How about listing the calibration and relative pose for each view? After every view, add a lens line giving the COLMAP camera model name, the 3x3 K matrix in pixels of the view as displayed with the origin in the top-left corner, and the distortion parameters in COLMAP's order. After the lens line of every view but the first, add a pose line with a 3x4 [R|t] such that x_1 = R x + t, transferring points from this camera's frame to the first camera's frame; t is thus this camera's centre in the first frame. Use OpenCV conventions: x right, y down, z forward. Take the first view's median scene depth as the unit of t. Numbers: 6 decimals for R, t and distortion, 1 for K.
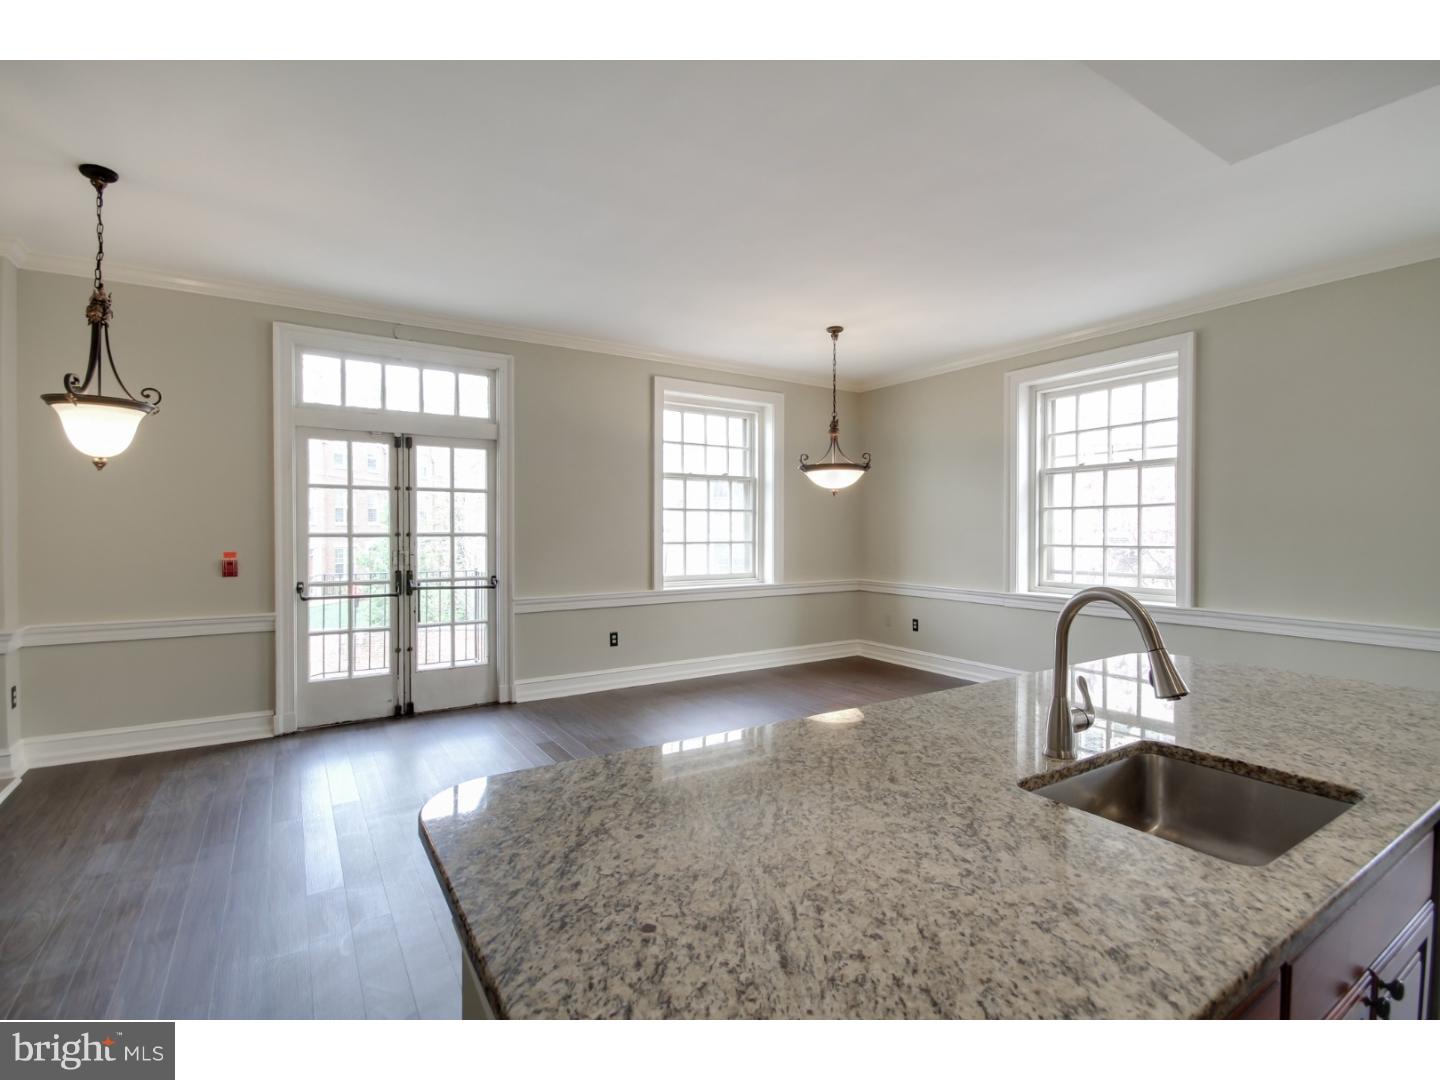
lens RADIAL K [[670.5, 0, 730.1], [0, 670.5, 537.7], [0, 0, 1]] dist [0.025903, -0.020286]
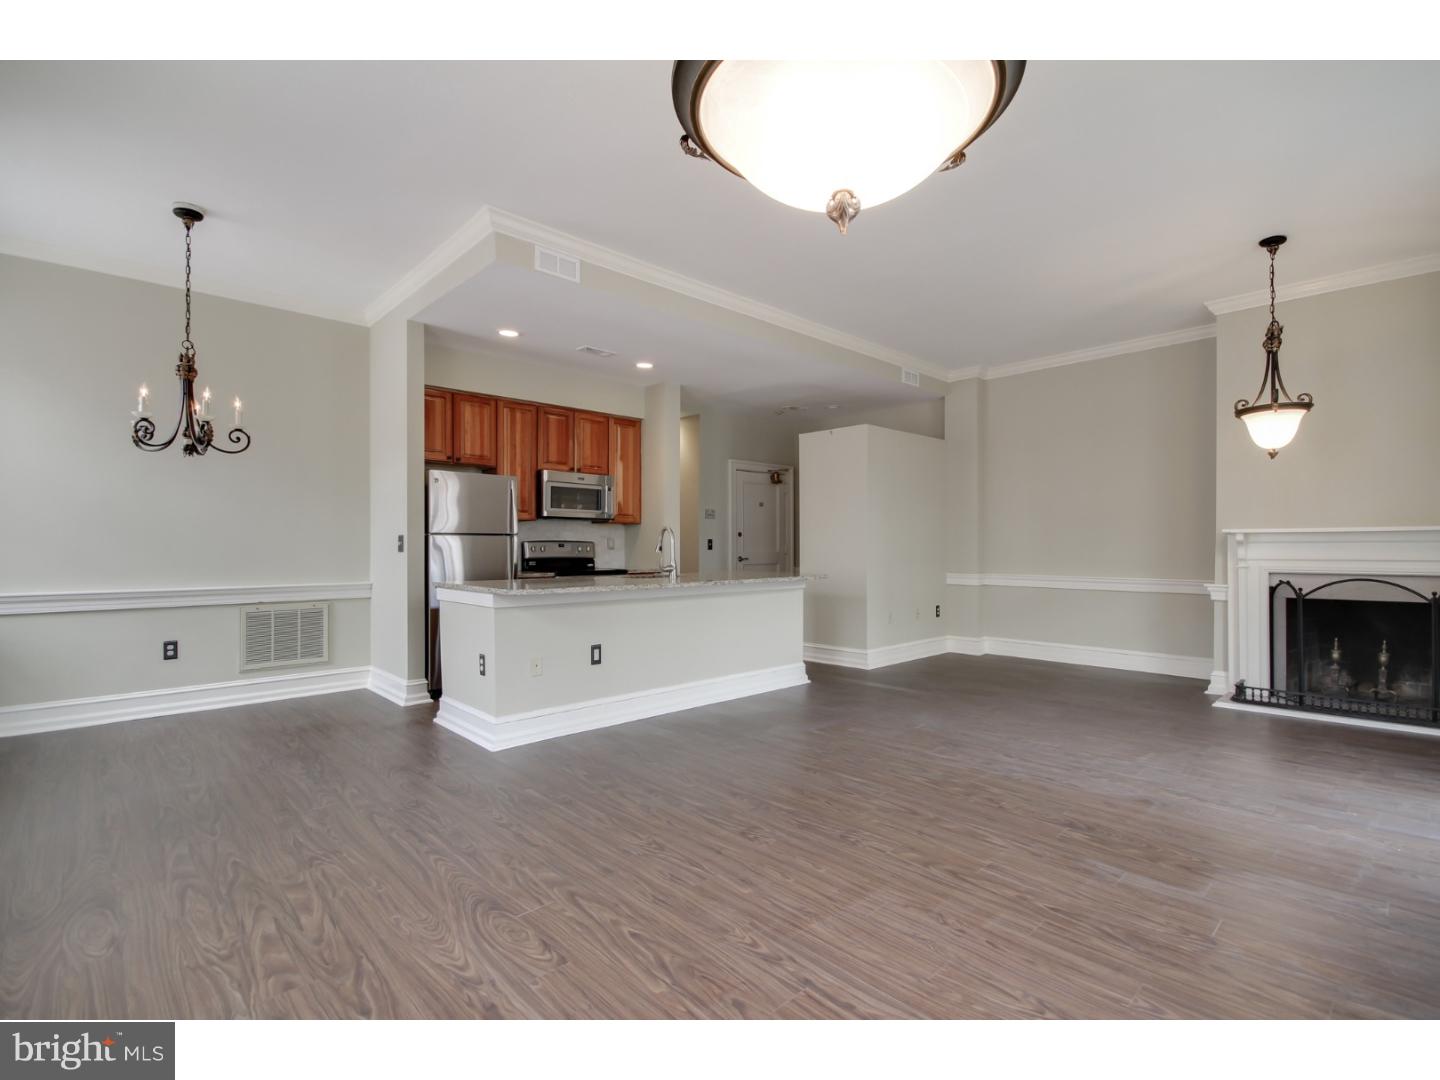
lens RADIAL K [[675.6, 0, 732.5], [0, 675.6, 539.7], [0, 0, 1]] dist [-0.001765, -0.000373]
pose [[-0.981928, -0.000605, -0.189256, 0.254307], [-0.000029, 0.999995, -0.003050, 0.043311], [0.189257, -0.002989, -0.981923, 1.365347]]
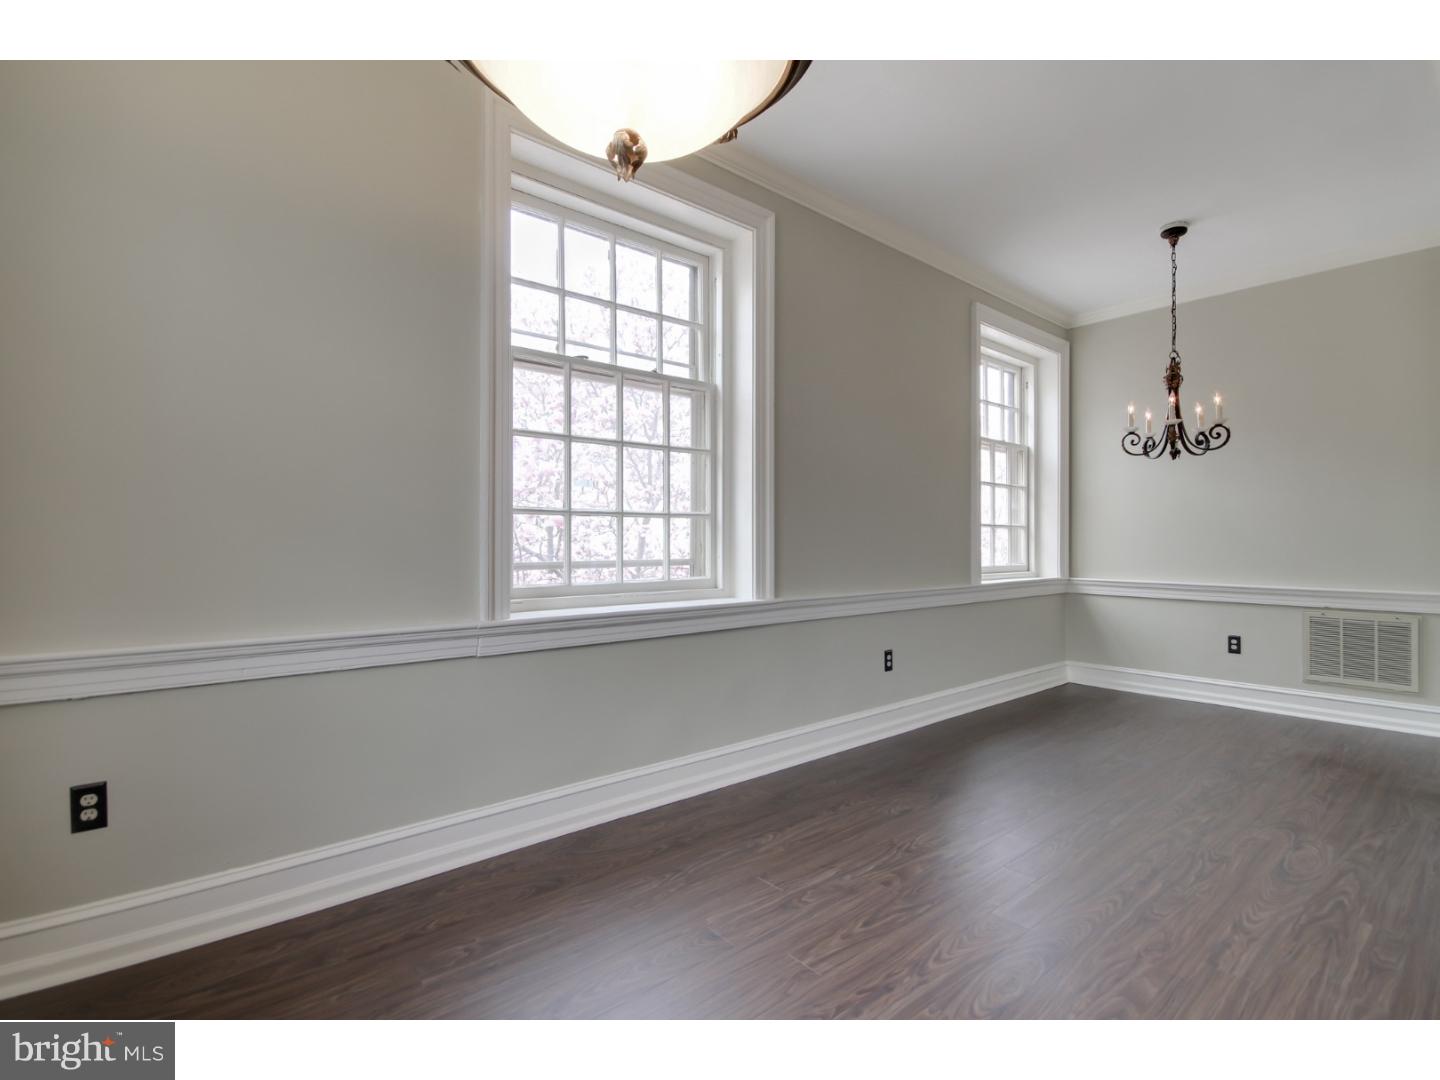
lens RADIAL K [[689.4, 0, 740.6], [0, 689.4, 538.7], [0, 0, 1]] dist [0.010555, -0.009242]
pose [[-0.143518, 0.005268, 0.989634, -0.045631], [0.005231, 0.999976, -0.004565, 0.043350], [-0.989634, 0.004522, -0.143542, 1.130098]]
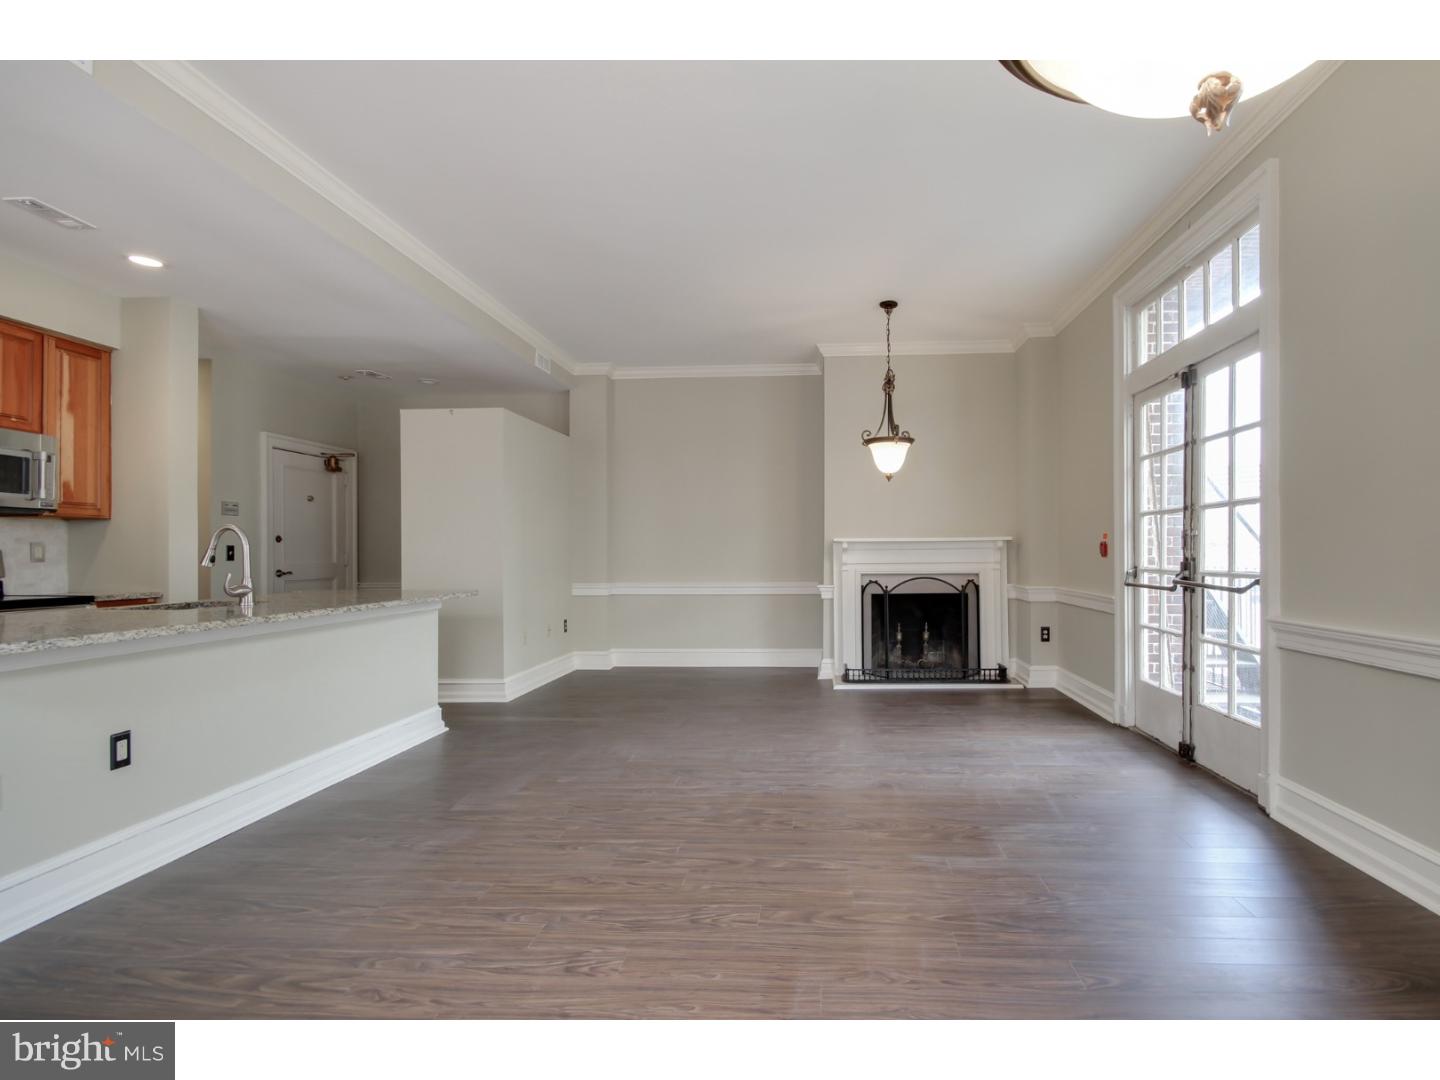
lens RADIAL K [[688.3, 0, 785.1], [0, 688.3, 548.1], [0, 0, 1]] dist [-0.001796, -0.001500]
pose [[-0.585446, -0.002103, -0.810709, 0.385797], [0.000716, 0.999995, -0.003111, 0.045408], [0.810711, -0.002402, -0.585442, 1.147729]]
